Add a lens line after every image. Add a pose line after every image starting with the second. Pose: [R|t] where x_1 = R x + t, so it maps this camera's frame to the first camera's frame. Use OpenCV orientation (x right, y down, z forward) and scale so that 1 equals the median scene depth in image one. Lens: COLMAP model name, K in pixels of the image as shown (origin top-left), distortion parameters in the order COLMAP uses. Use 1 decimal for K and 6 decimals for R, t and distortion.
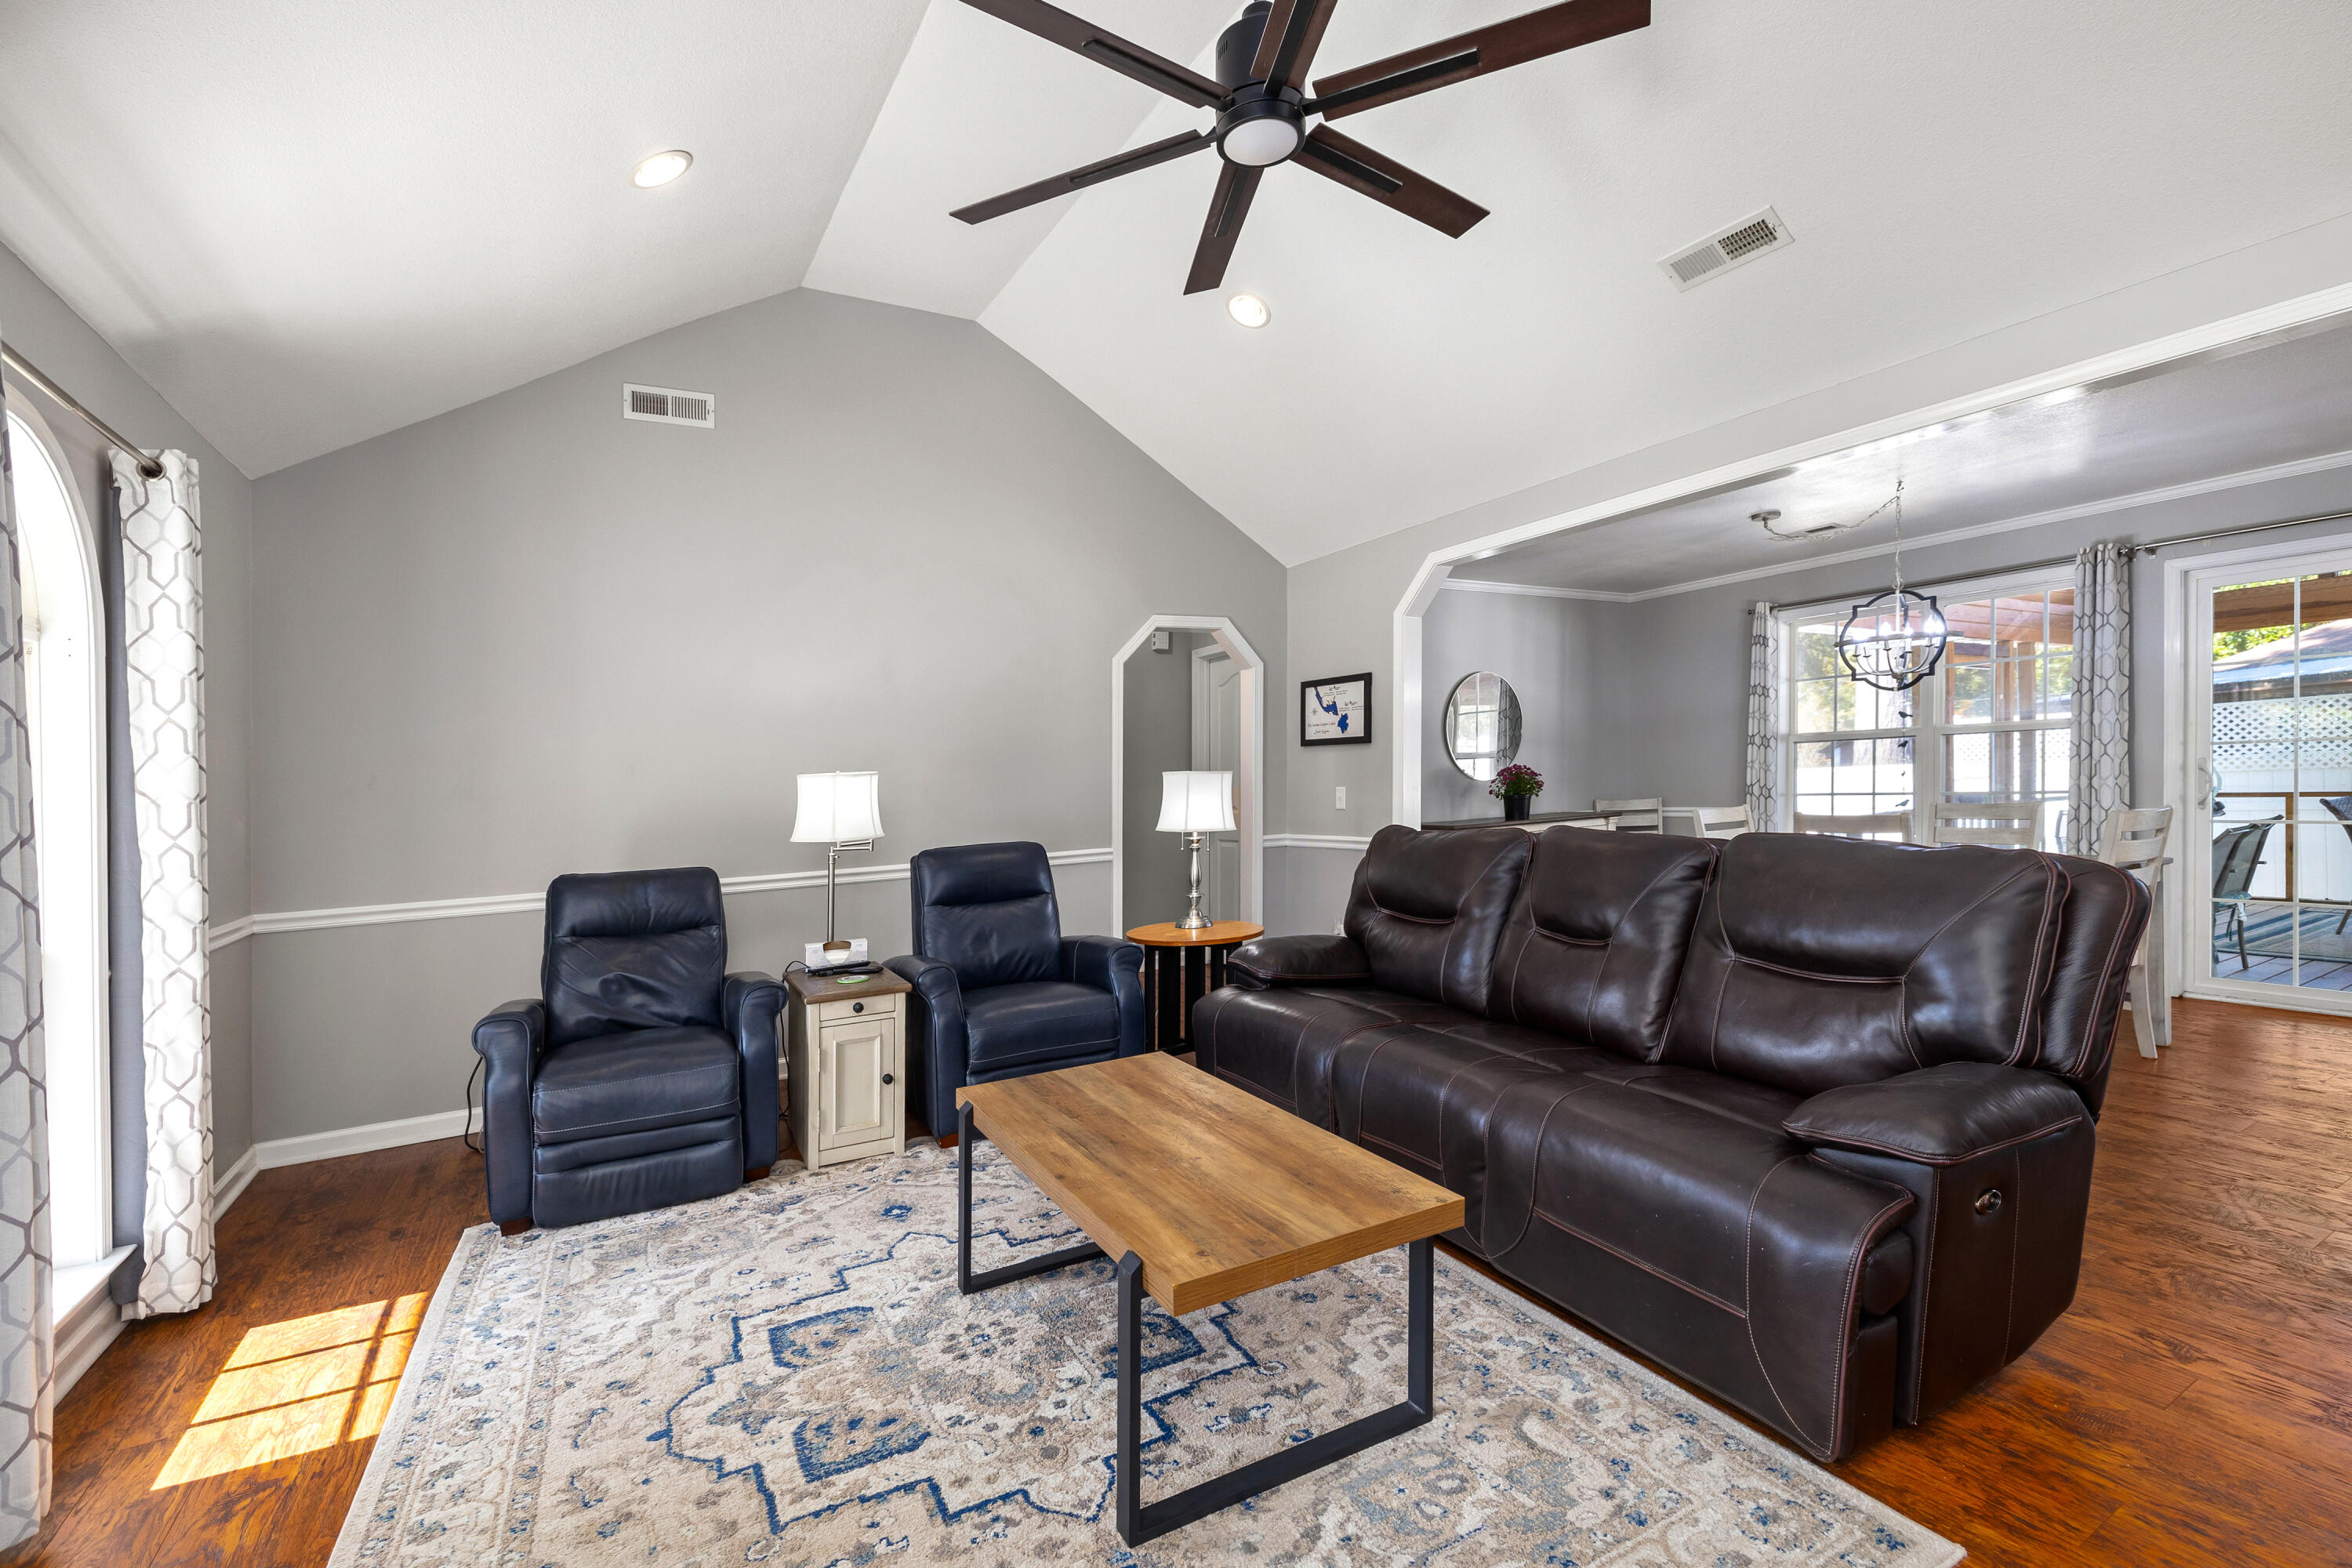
lens RADIAL K [[1013.2, 0, 1148.2], [0, 1013.2, 769.6], [0, 0, 1]] dist [0.006797, -0.001698]
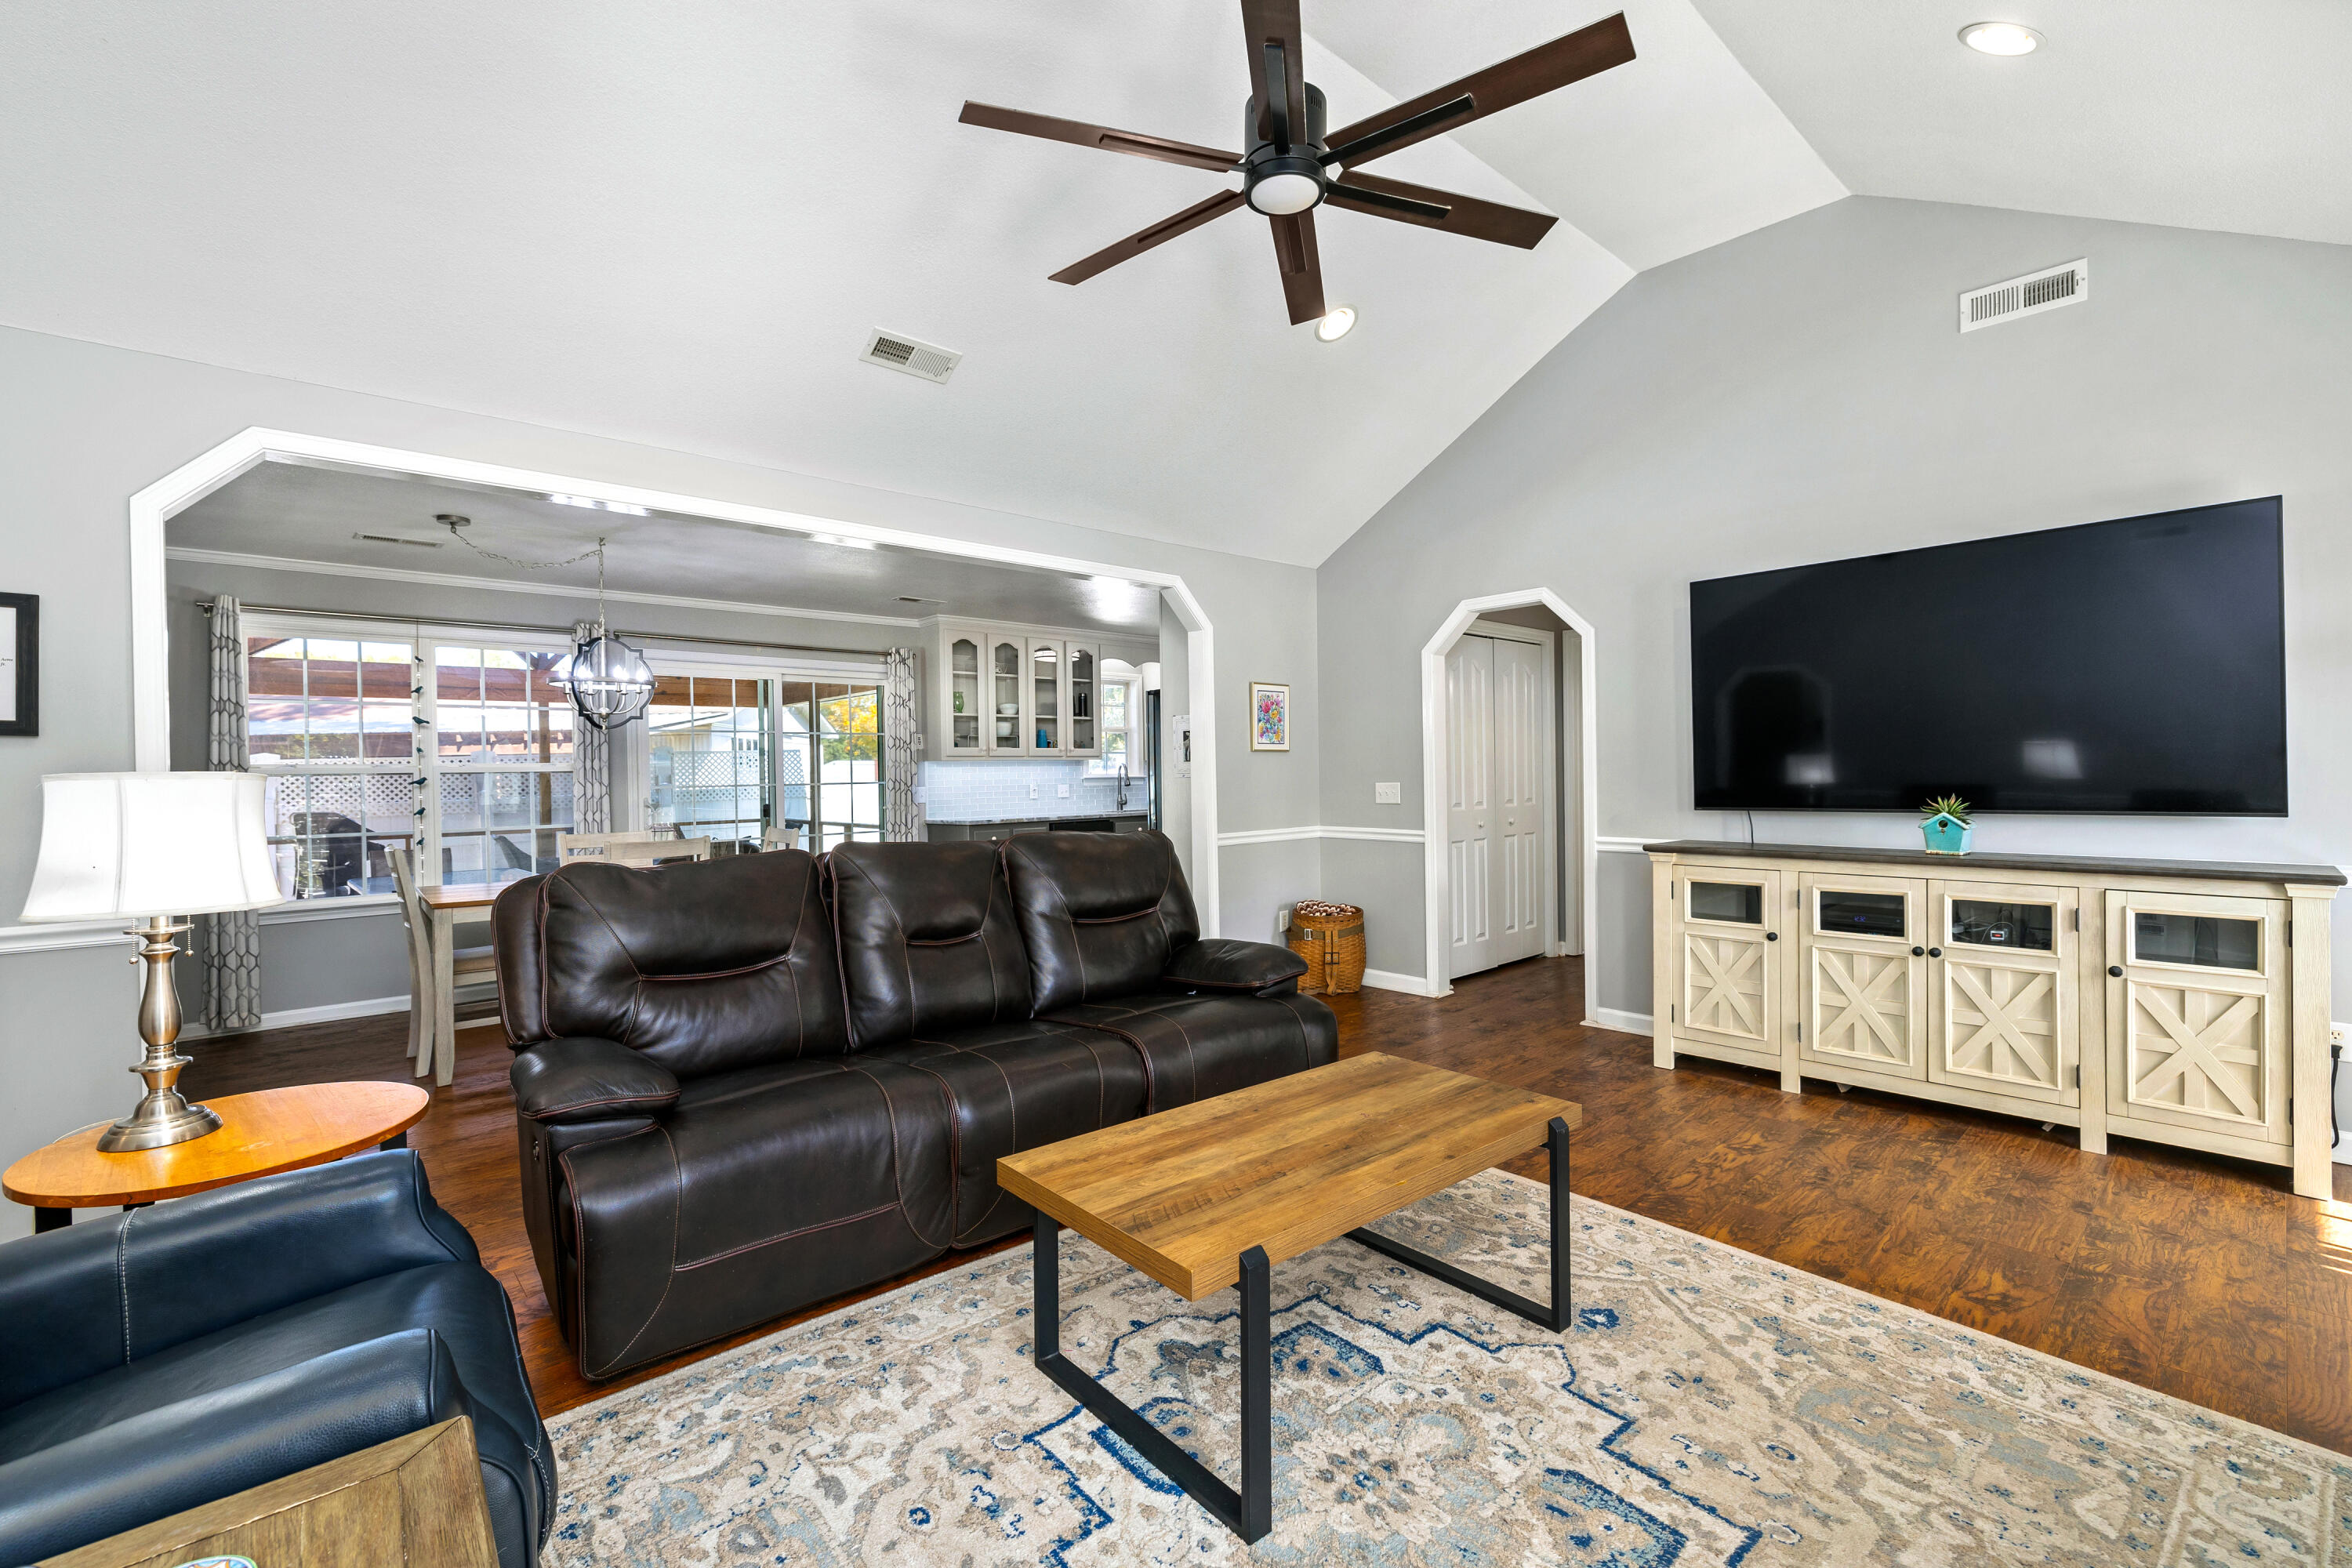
lens RADIAL K [[1015.6, 0, 1137.6], [0, 1015.6, 797.4], [0, 0, 1]] dist [0.008888, 0.000844]
pose [[-0.208374, 0.019850, 0.977848, -0.933088], [0.011244, 0.999777, -0.017899, 0.046290], [-0.977985, 0.007265, -0.208550, 1.368204]]
